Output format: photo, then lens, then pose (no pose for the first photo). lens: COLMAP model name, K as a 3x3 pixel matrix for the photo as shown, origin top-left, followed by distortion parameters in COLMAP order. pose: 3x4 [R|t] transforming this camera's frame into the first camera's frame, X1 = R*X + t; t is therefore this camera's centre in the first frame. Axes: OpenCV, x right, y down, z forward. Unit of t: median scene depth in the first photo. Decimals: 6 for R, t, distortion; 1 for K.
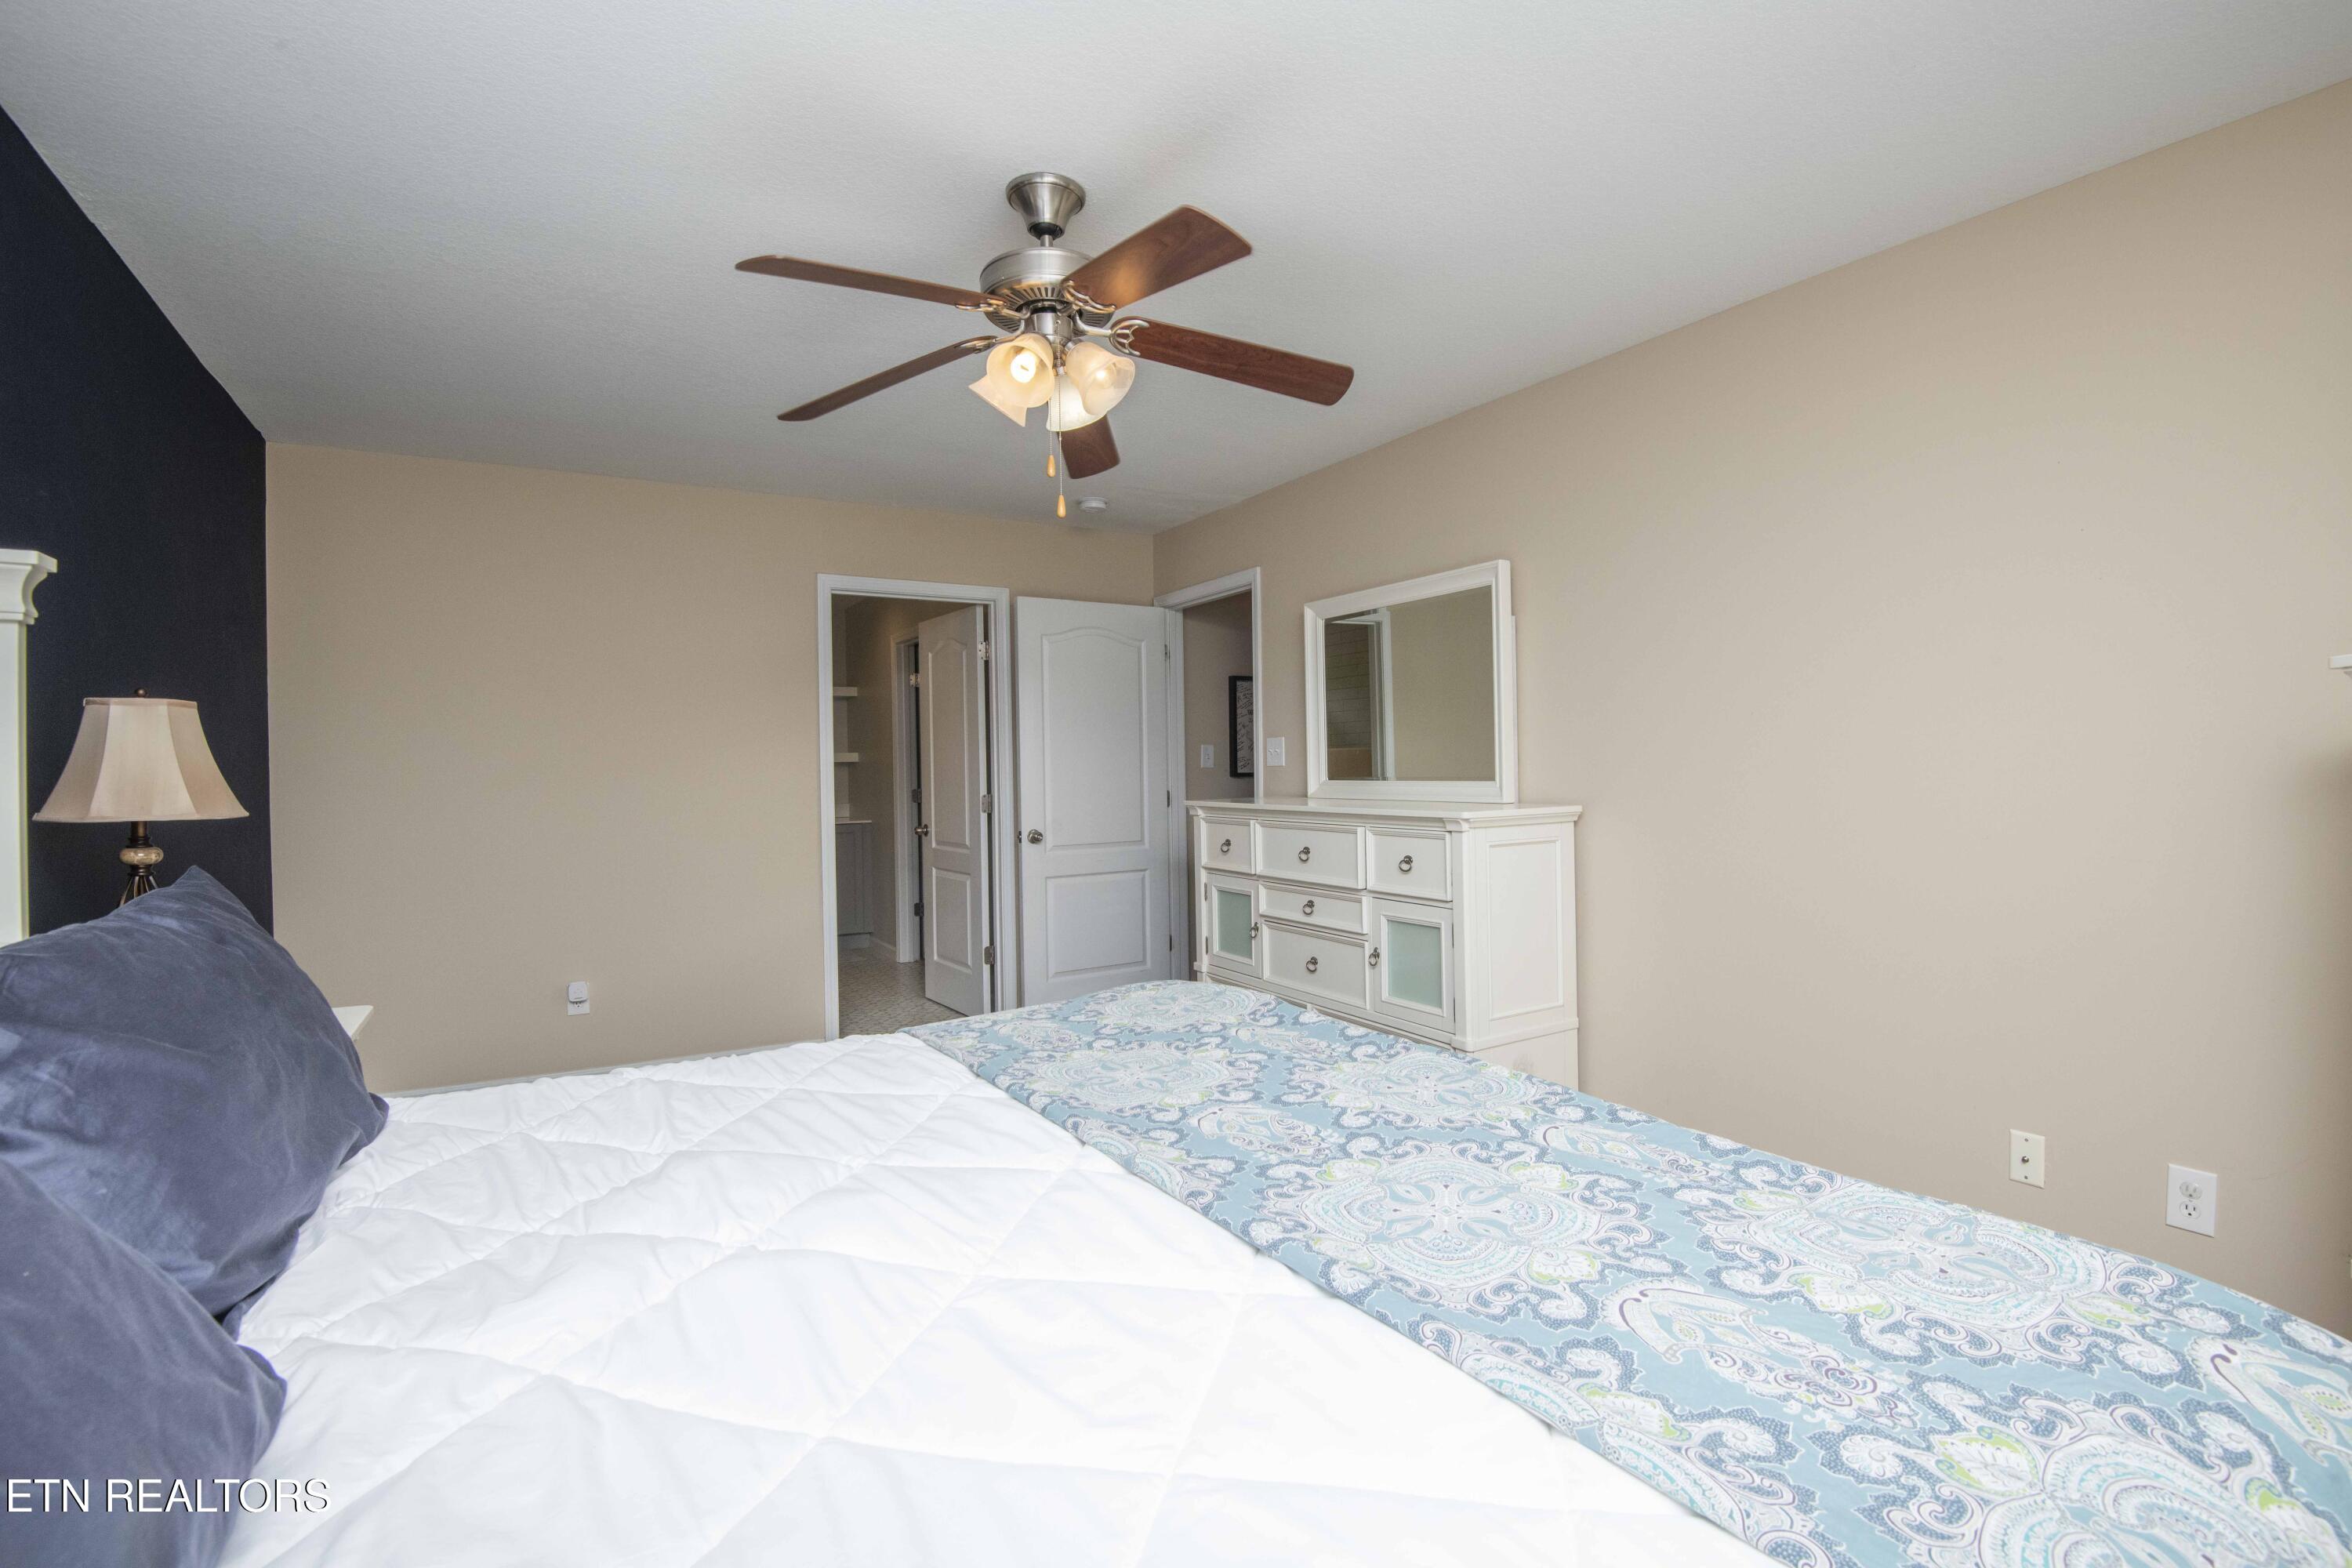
lens RADIAL K [[1085.1, 0, 1183.3], [0, 1085.1, 780.8], [0, 0, 1]] dist [-0.006607, -0.022667]
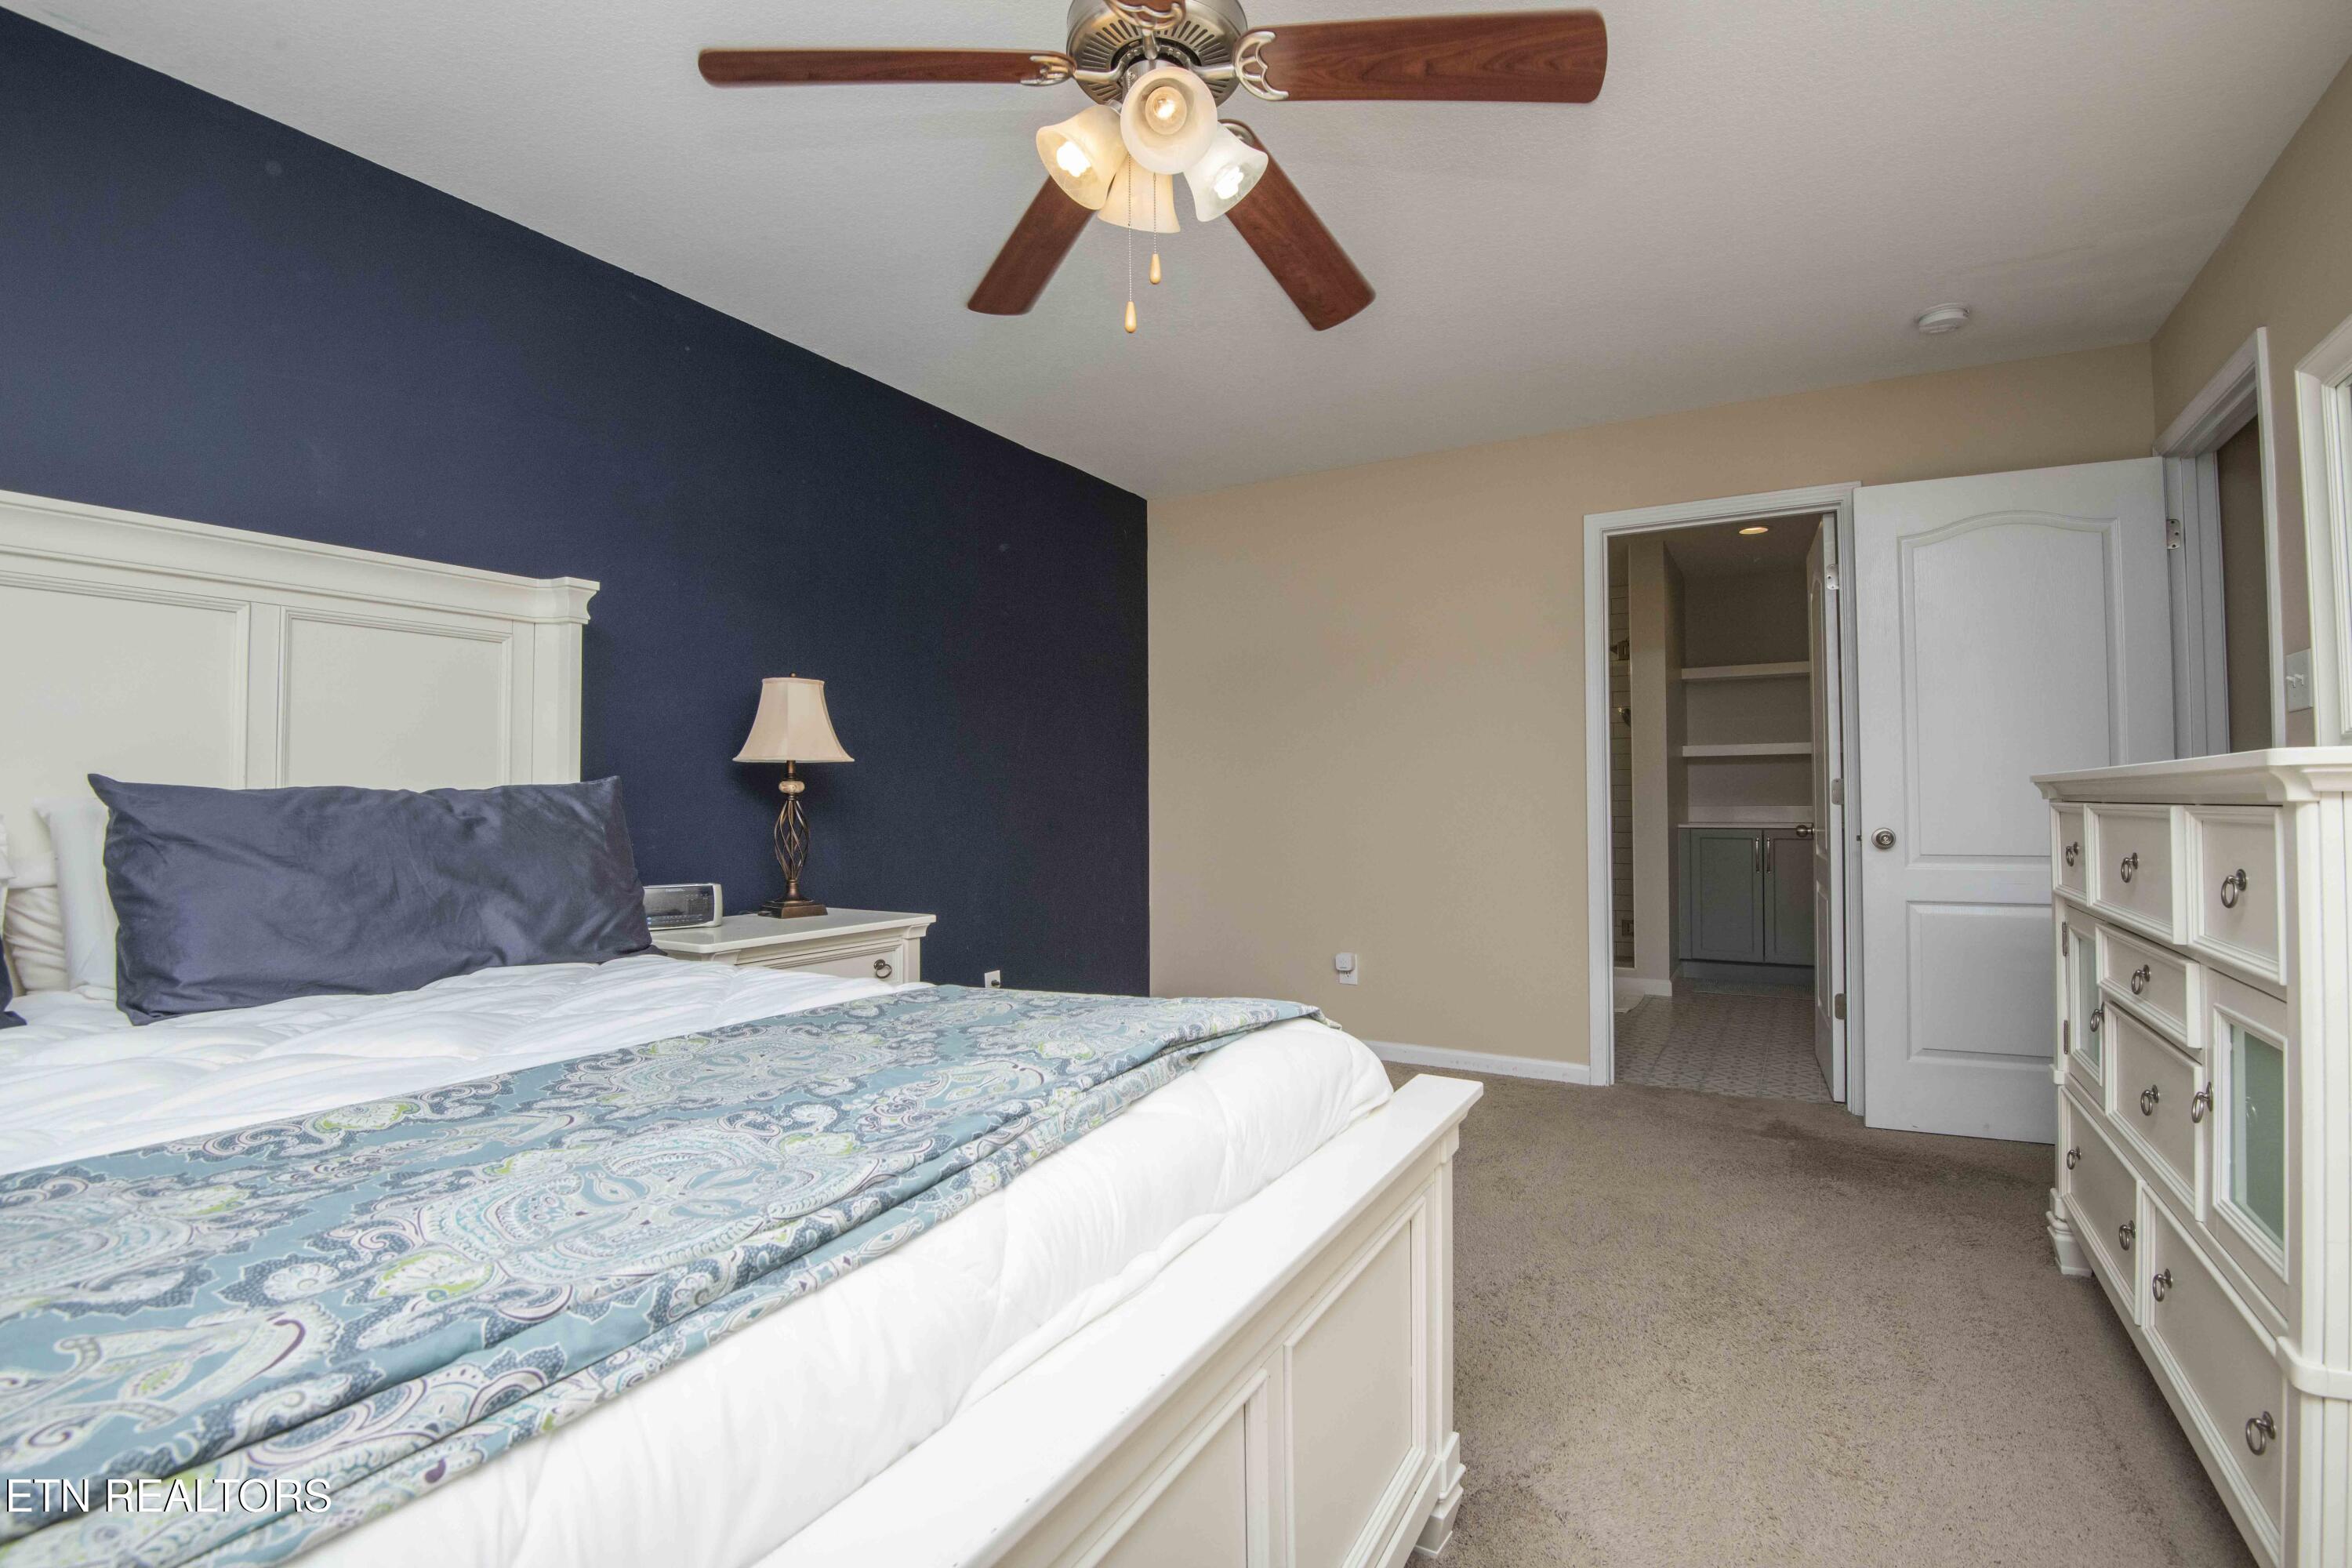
lens RADIAL K [[1085.1, 0, 1183.3], [0, 1085.1, 780.8], [0, 0, 1]] dist [-0.006607, -0.022667]
pose [[0.491237, -0.000406, -0.871026, 0.276401], [-0.014830, 0.999851, -0.008830, 0.032181], [0.870900, 0.017255, 0.491157, 0.342633]]
